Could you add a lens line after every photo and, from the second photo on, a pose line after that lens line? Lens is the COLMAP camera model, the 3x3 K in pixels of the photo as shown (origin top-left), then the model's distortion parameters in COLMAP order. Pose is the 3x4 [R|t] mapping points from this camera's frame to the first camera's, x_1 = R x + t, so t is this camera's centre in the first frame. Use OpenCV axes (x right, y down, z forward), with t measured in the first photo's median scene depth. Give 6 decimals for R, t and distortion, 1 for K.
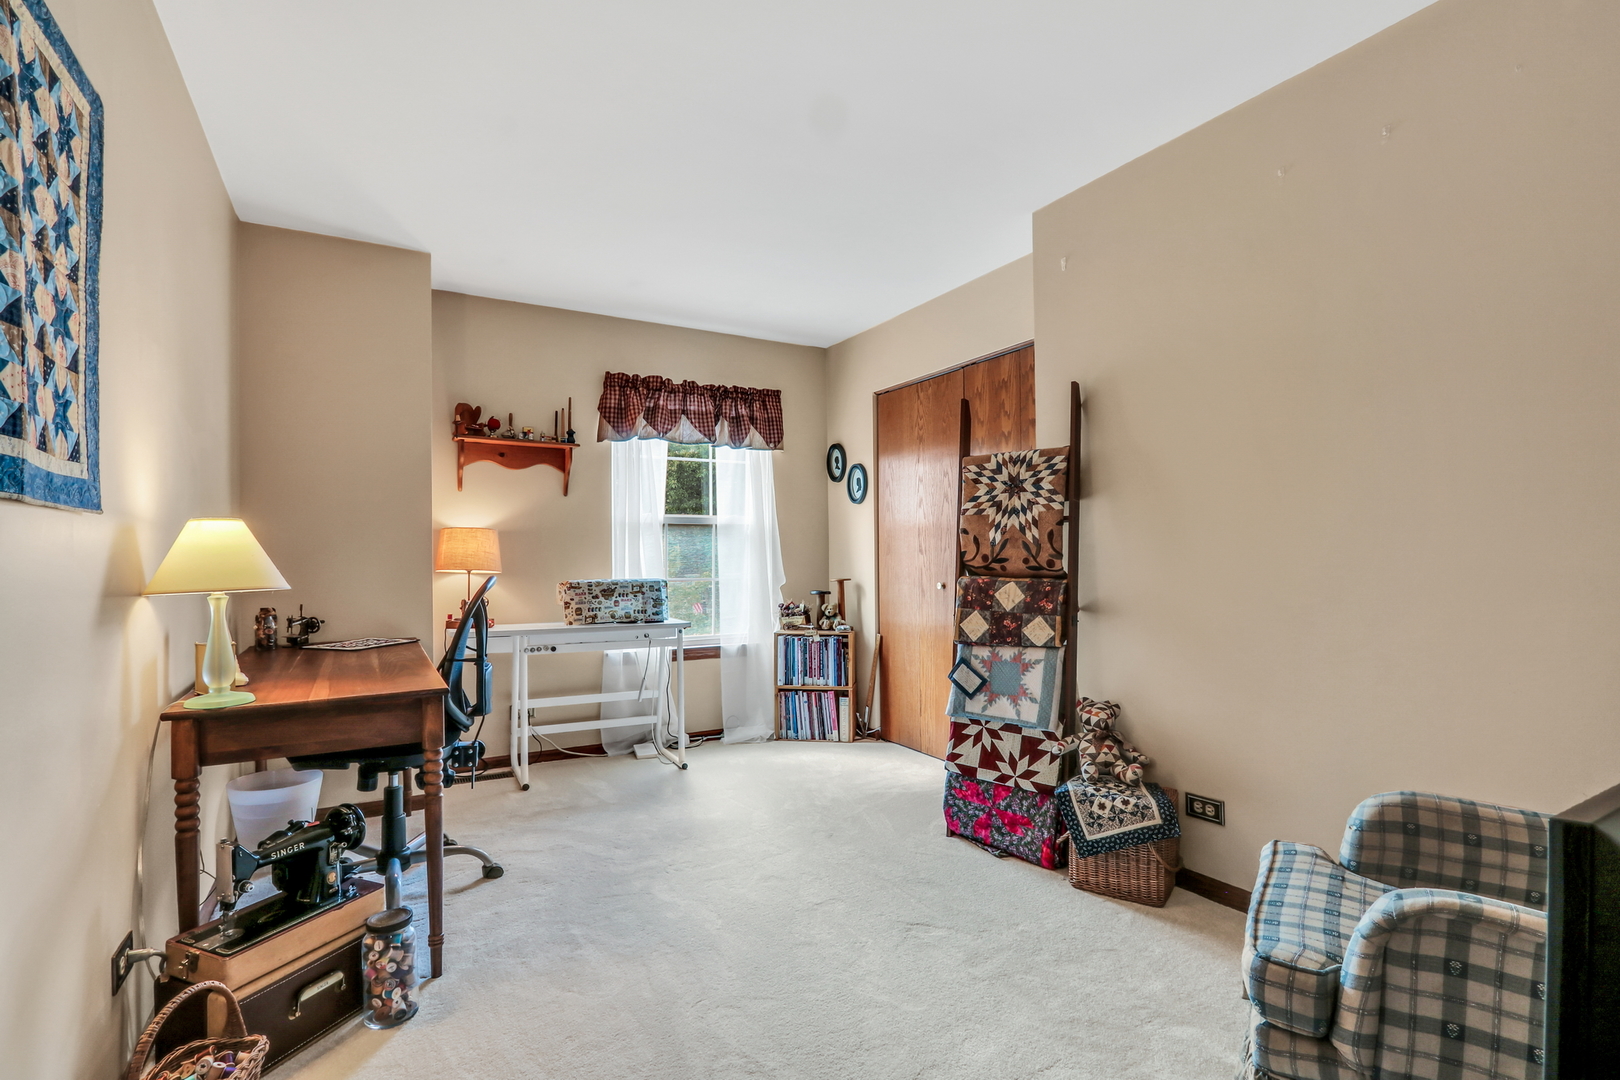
lens RADIAL K [[757.0, 0, 810.2], [0, 757.0, 544.7], [0, 0, 1]] dist [-0.021669, 0.003329]
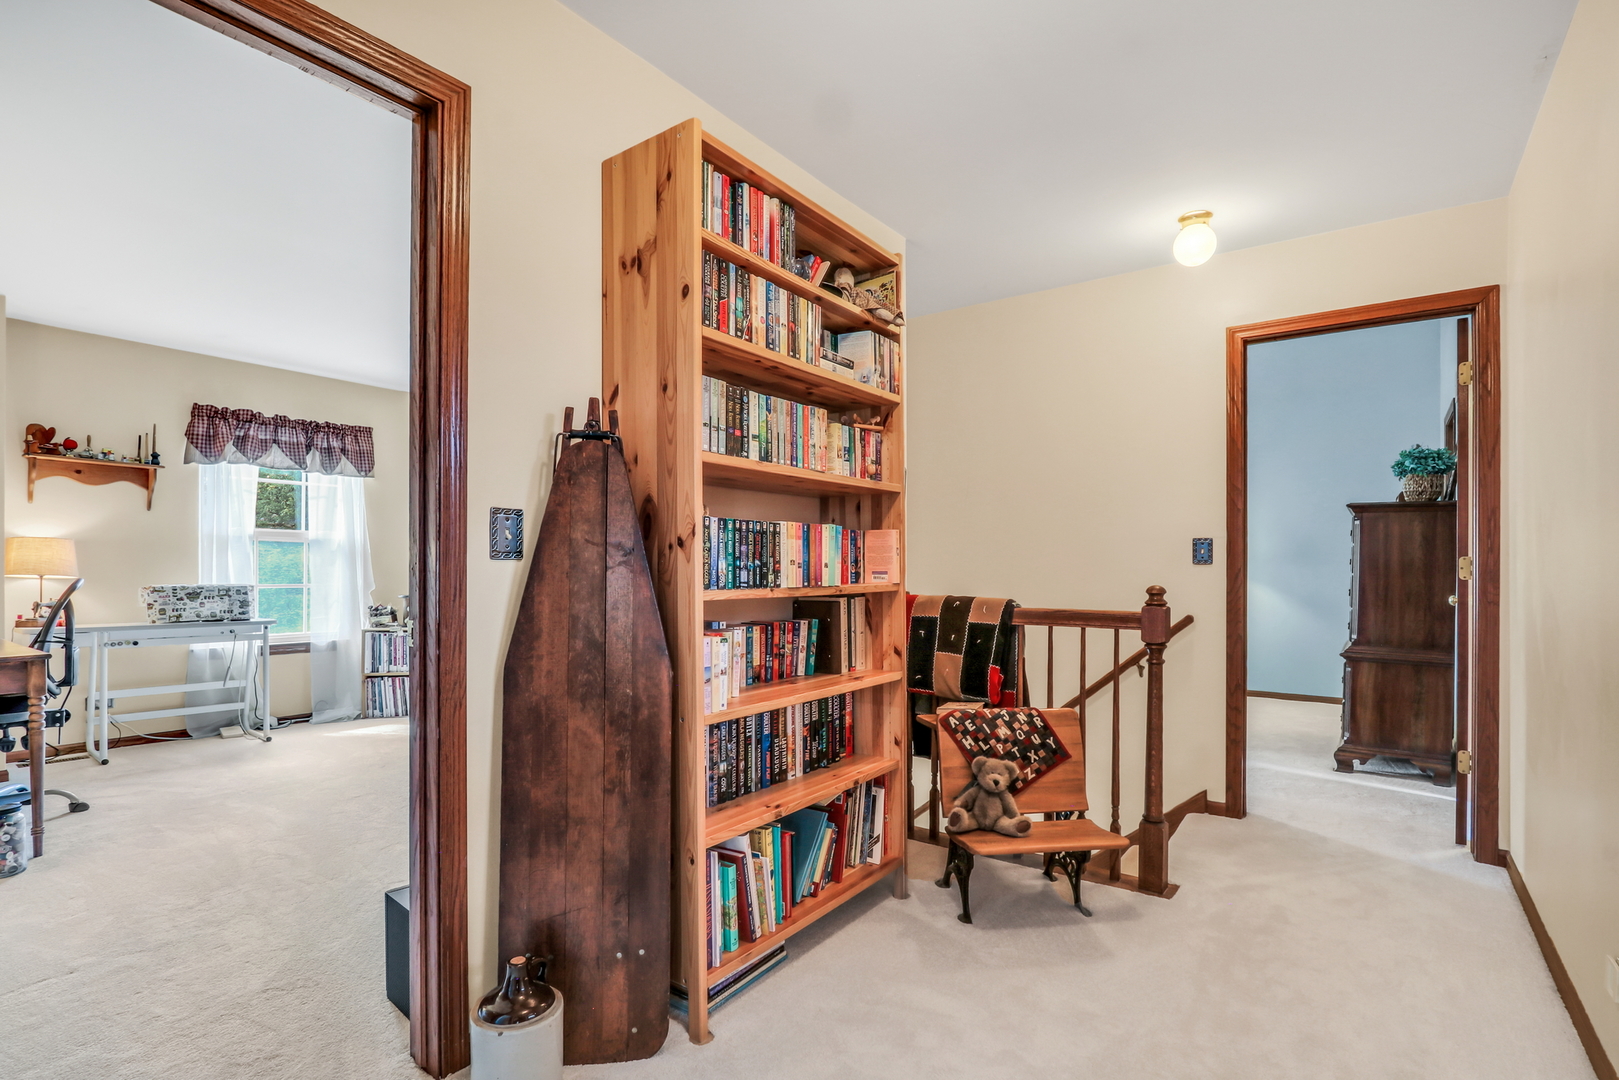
lens RADIAL K [[756.6, 0, 796.2], [0, 756.6, 567.2], [0, 0, 1]] dist [-0.021669, 0.003329]
pose [[0.918464, 0.010649, 0.395361, 0.124566], [-0.015058, 0.999854, 0.008051, -0.003694], [-0.395218, -0.013348, 0.918490, -0.405732]]
